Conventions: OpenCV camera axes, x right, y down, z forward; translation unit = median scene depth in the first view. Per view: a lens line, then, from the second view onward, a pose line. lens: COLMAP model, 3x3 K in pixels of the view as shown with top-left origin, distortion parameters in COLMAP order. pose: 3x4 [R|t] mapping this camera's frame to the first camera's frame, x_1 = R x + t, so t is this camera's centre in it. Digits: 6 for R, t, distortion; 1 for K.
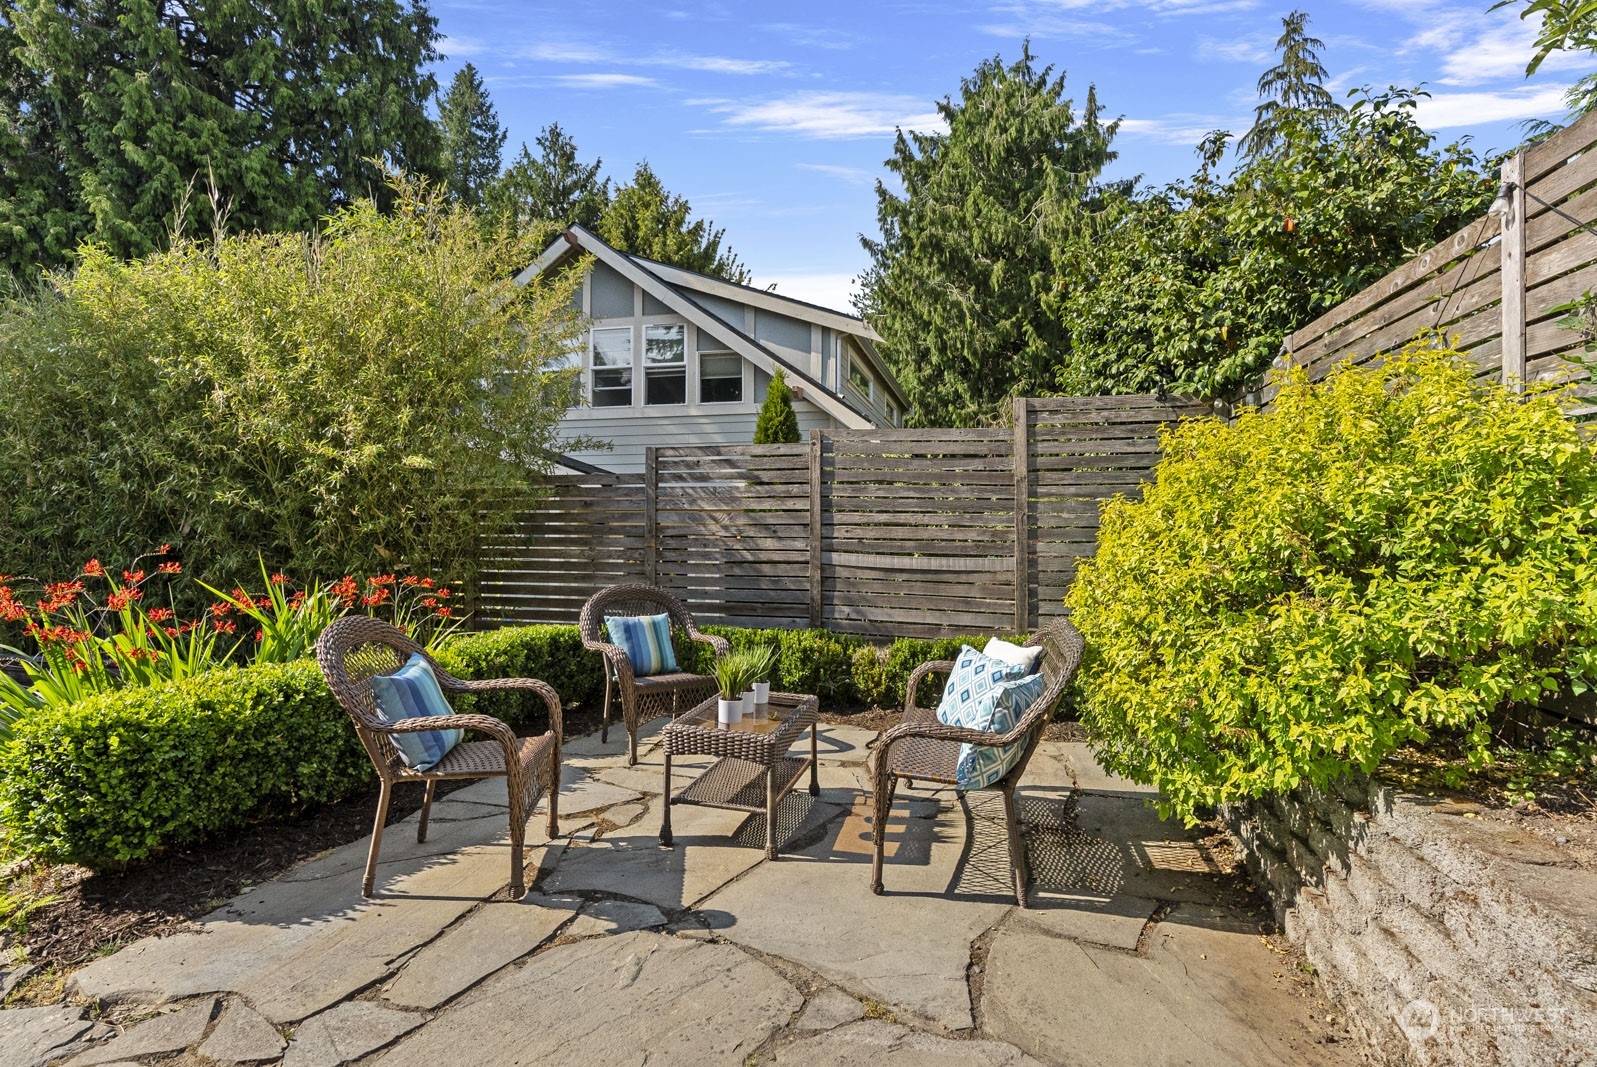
lens RADIAL K [[793.2, 0, 798.5], [0, 793.2, 533.5], [0, 0, 1]] dist [-0.004130, 0.000389]
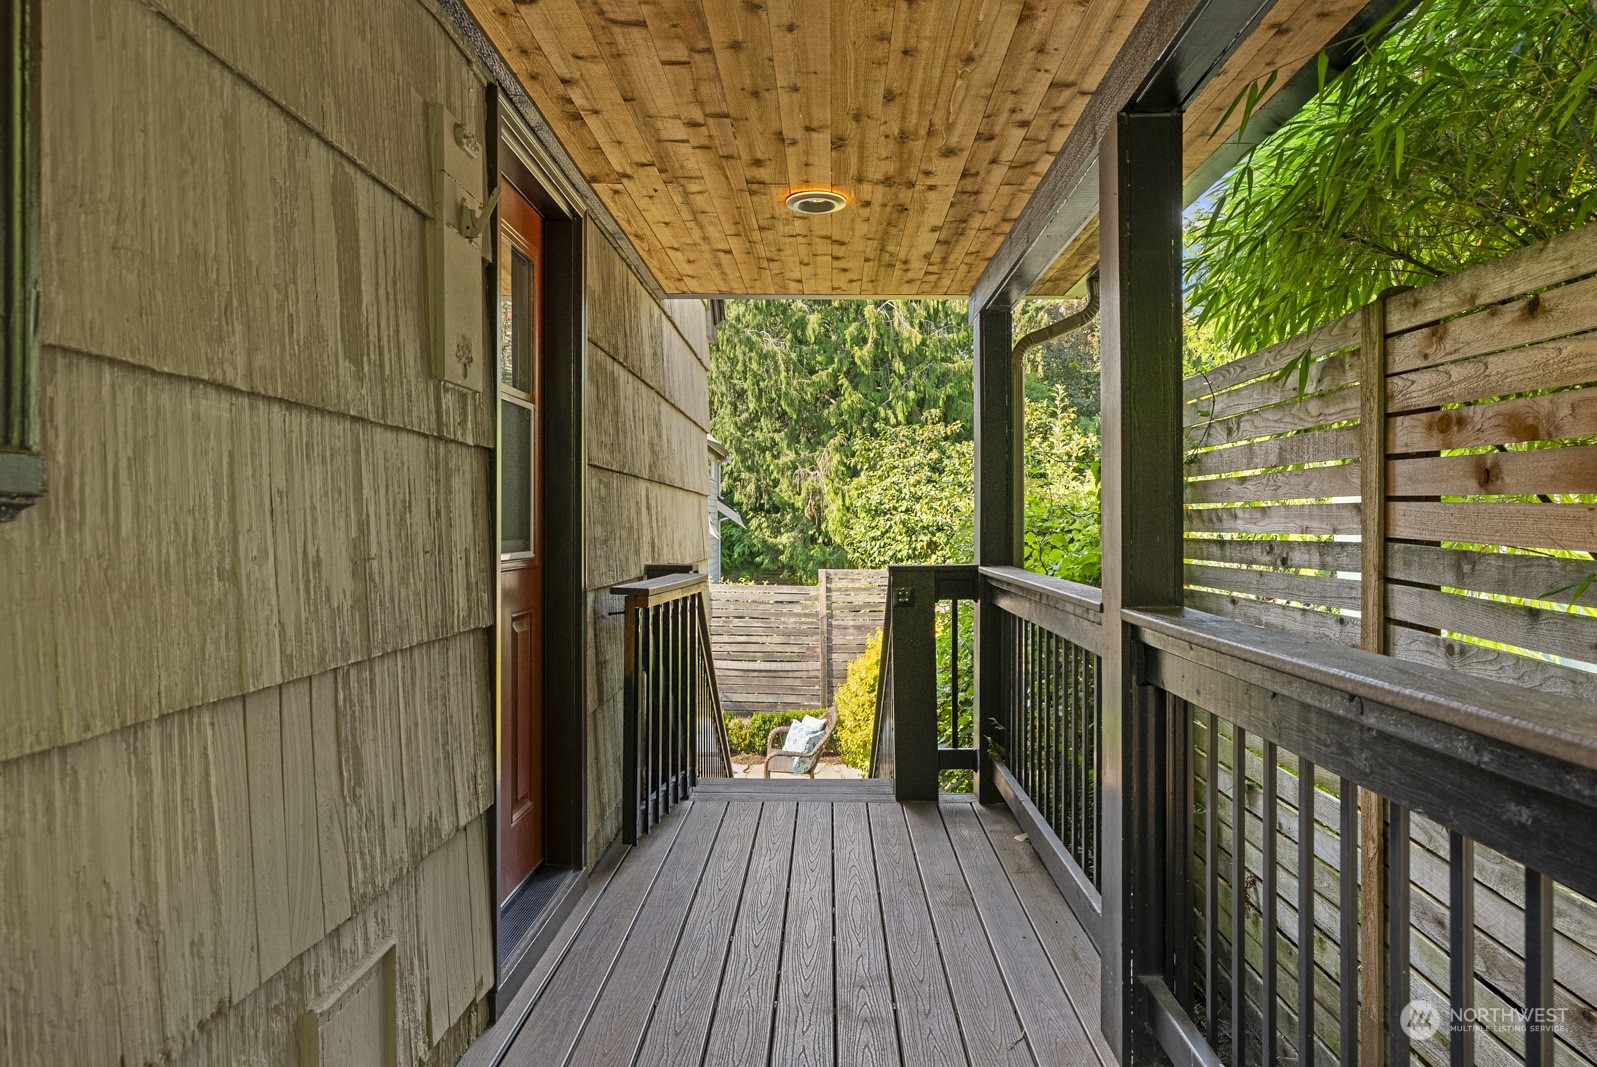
lens RADIAL K [[1031.0, 0, 798.5], [0, 1031.0, 533.5], [0, 0, 1]] dist [0.001155, 0.000453]
pose [[0.974485, -0.002067, 0.224443, -0.259451], [0.005764, 0.999858, -0.015819, -0.203305], [-0.224378, 0.016710, 0.974359, -1.114166]]
